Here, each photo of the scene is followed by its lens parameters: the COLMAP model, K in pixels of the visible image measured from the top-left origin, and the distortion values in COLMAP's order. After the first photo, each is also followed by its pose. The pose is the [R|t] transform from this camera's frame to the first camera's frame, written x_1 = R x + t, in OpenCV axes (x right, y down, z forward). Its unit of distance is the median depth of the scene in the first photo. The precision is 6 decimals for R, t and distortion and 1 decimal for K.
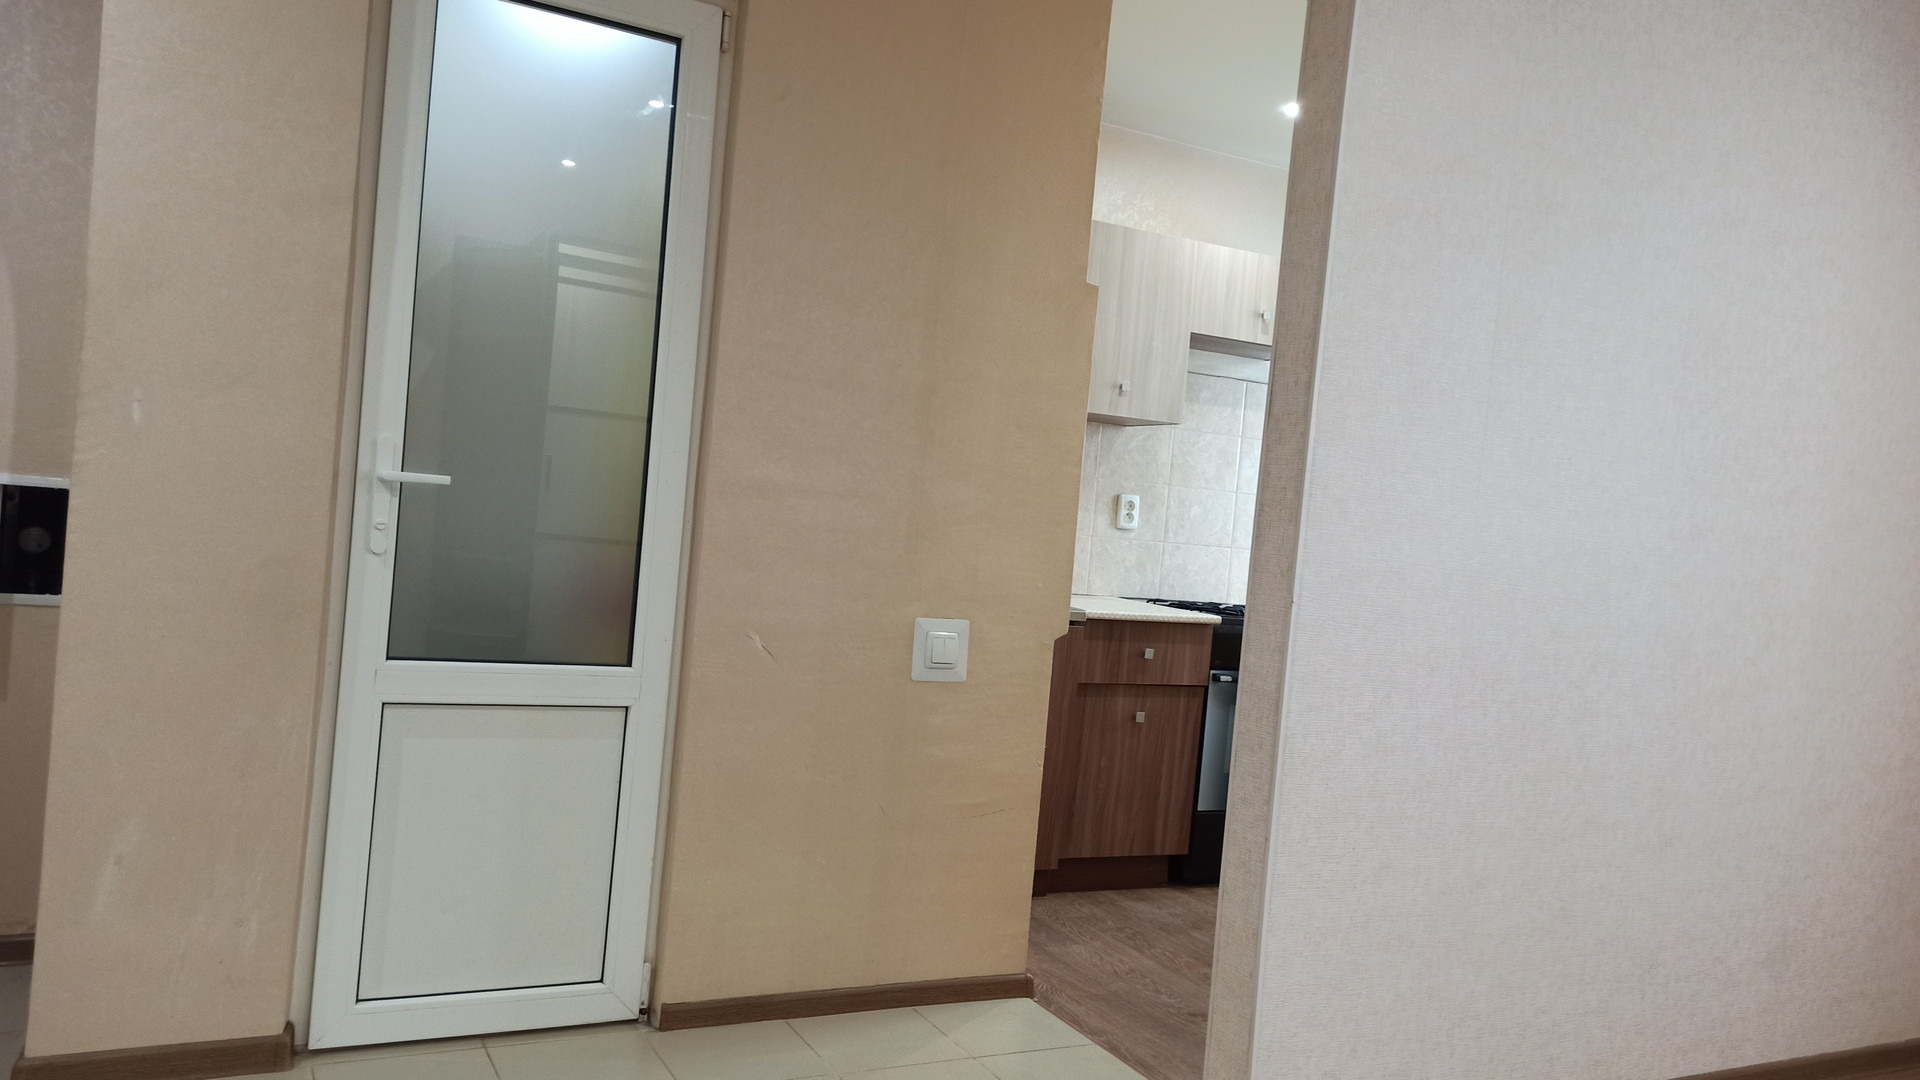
lens RADIAL K [[1400.1, 0, 967.4], [0, 1400.1, 527.2], [0, 0, 1]] dist [0.073725, -0.074262]
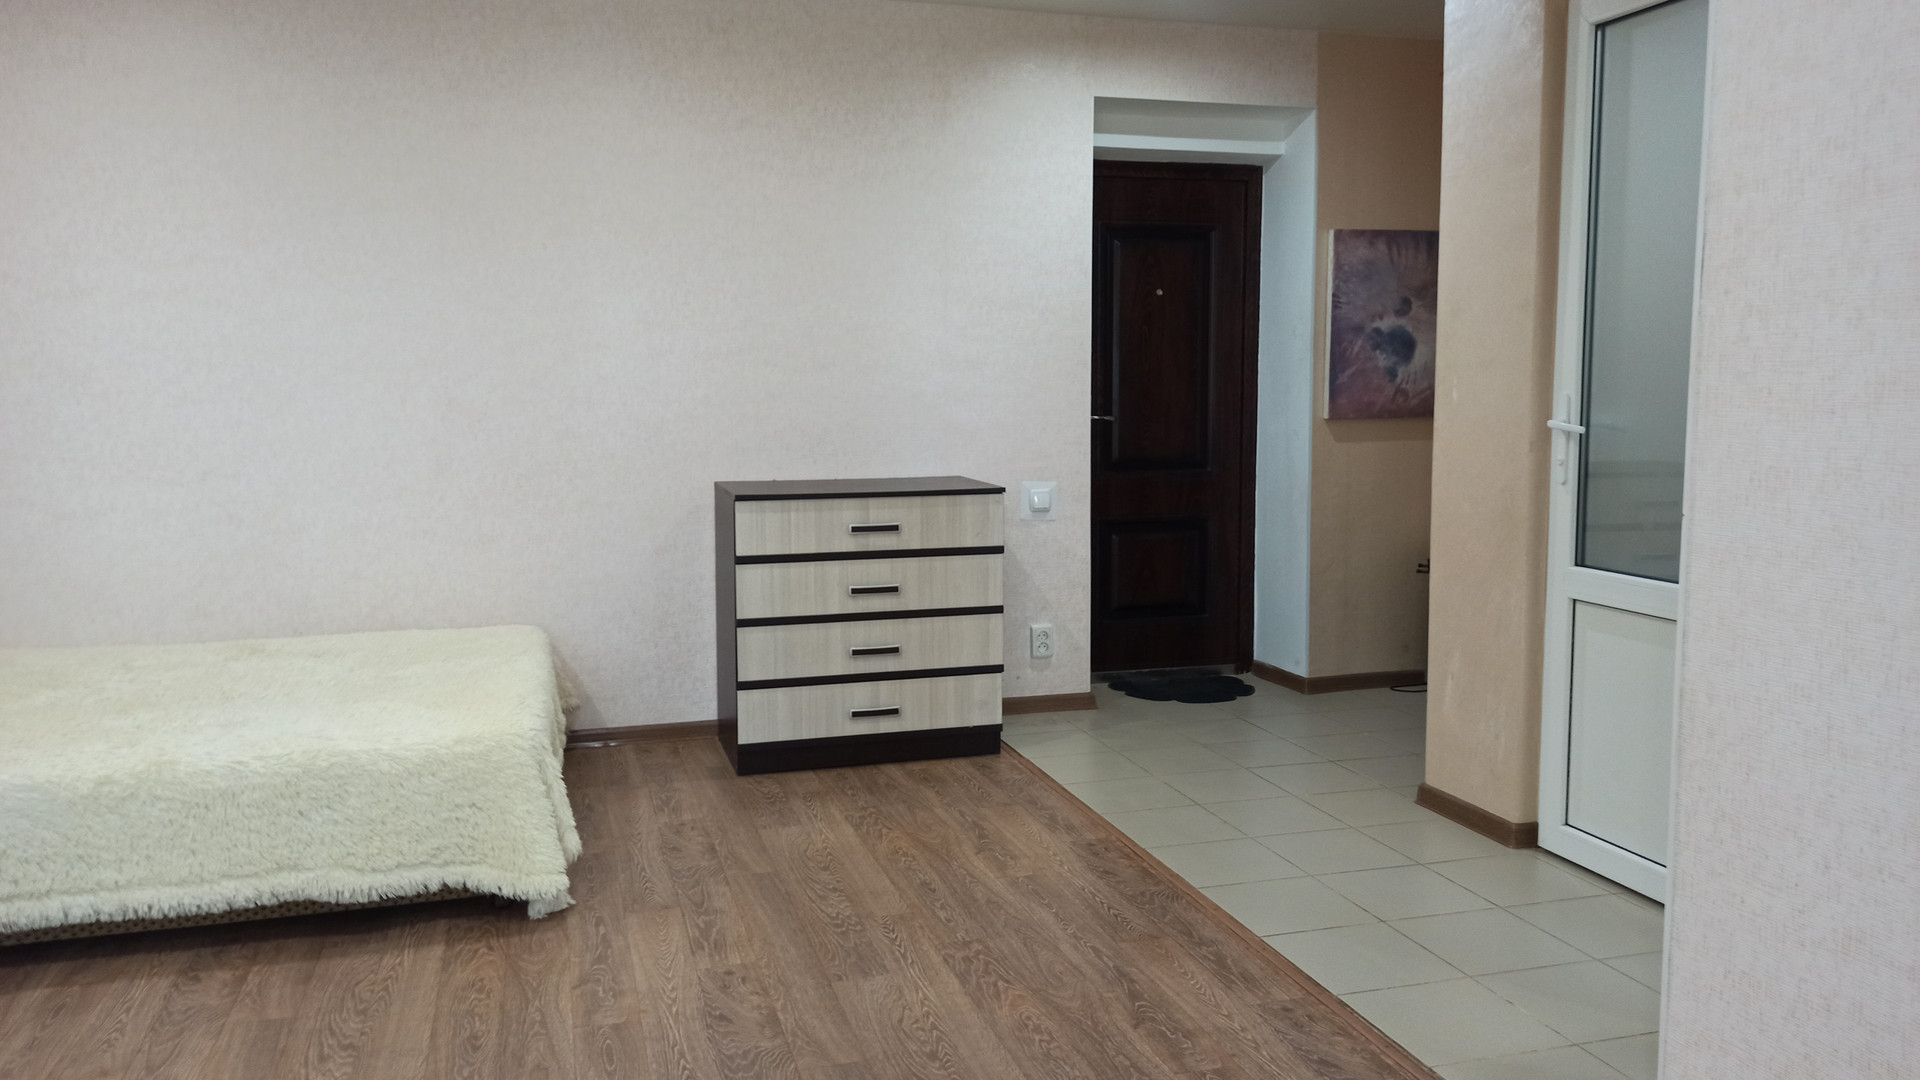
lens RADIAL K [[1400.1, 0, 967.4], [0, 1400.1, 527.2], [0, 0, 1]] dist [0.073725, -0.074262]
pose [[-0.185054, 0.009343, -0.982684, 1.014425], [-0.019215, 0.999729, 0.013123, 0.055380], [0.982541, 0.021310, -0.184824, 0.732198]]
